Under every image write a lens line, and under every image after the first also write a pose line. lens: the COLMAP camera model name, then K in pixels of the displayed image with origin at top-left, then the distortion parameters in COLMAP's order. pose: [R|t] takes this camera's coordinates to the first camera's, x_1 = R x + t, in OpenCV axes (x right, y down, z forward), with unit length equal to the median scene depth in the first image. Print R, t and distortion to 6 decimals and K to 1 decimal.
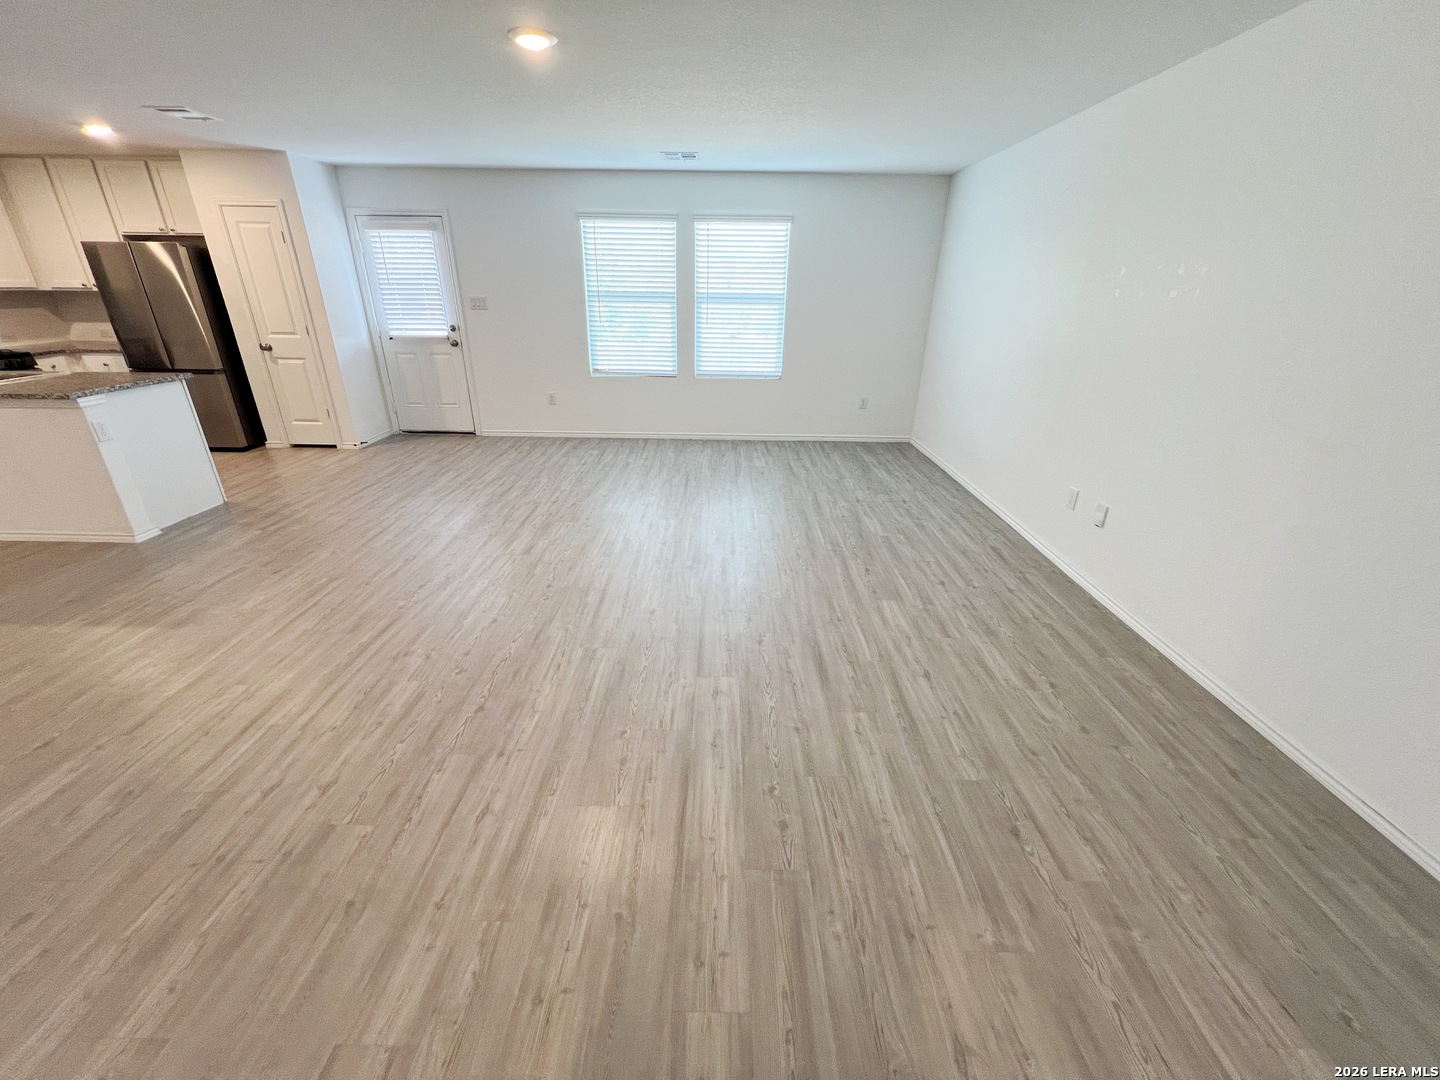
lens RADIAL K [[577.4, 0, 713.4], [0, 577.4, 540.9], [0, 0, 1]] dist [0.000382, 0.000633]
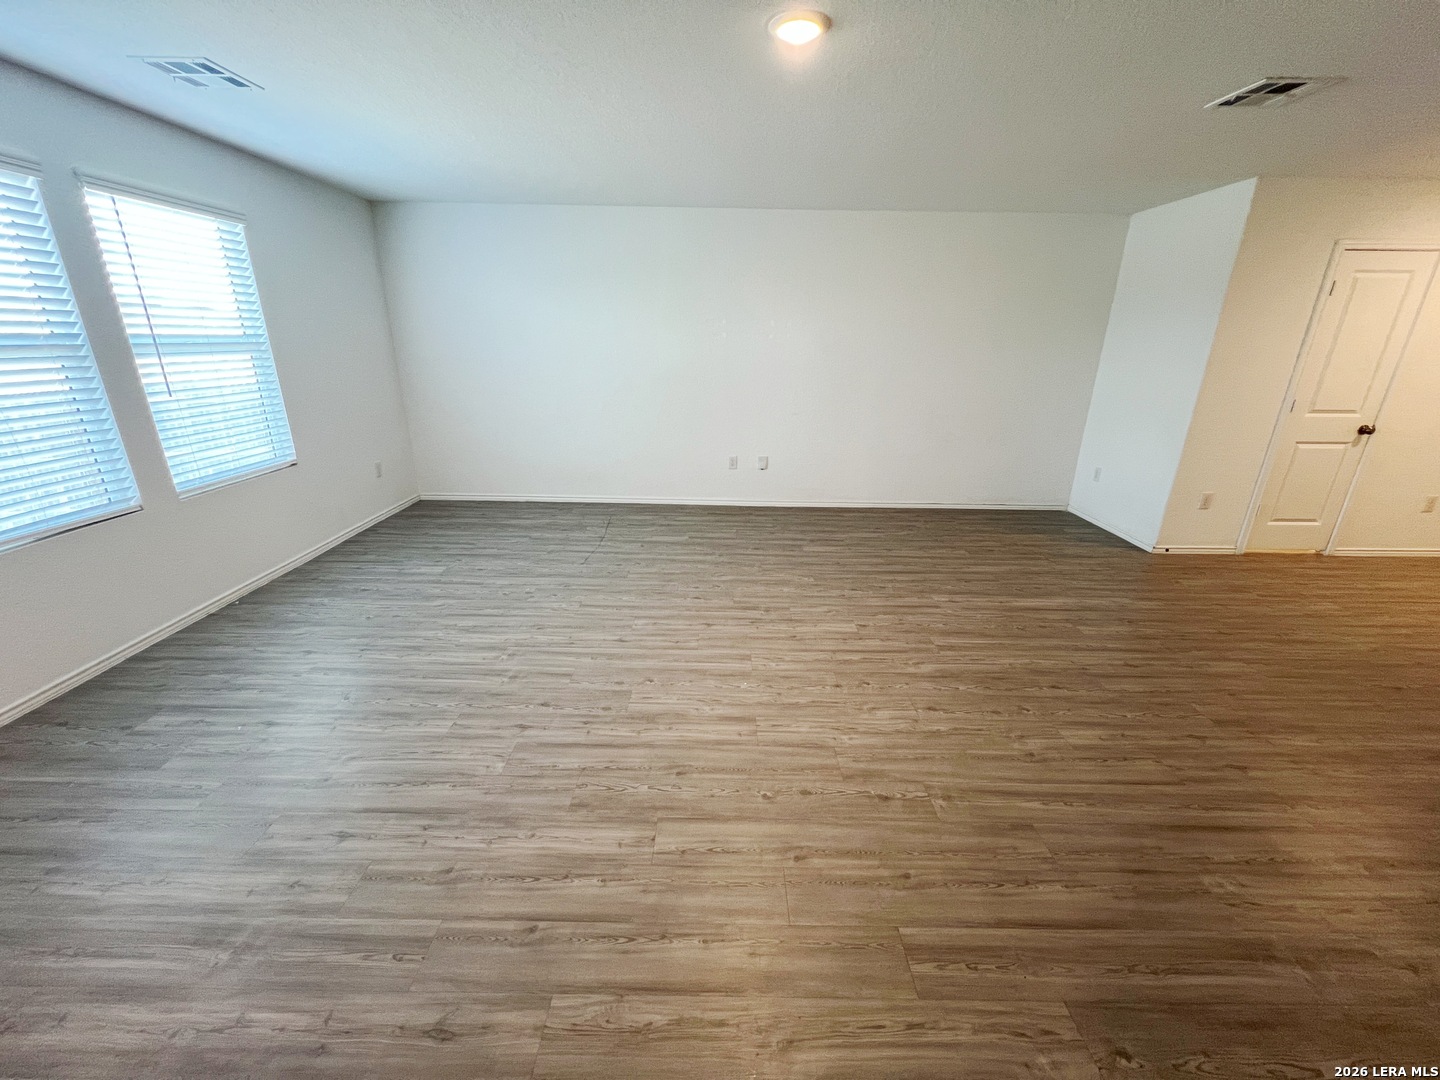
lens RADIAL K [[577.4, 0, 720.1], [0, 577.4, 543.7], [0, 0, 1]] dist [0.000382, 0.000633]
pose [[-0.015775, -0.350190, 0.936546, -0.936956], [0.386802, 0.861599, 0.328682, -0.415484], [-0.922028, 0.367443, 0.121862, 0.922207]]
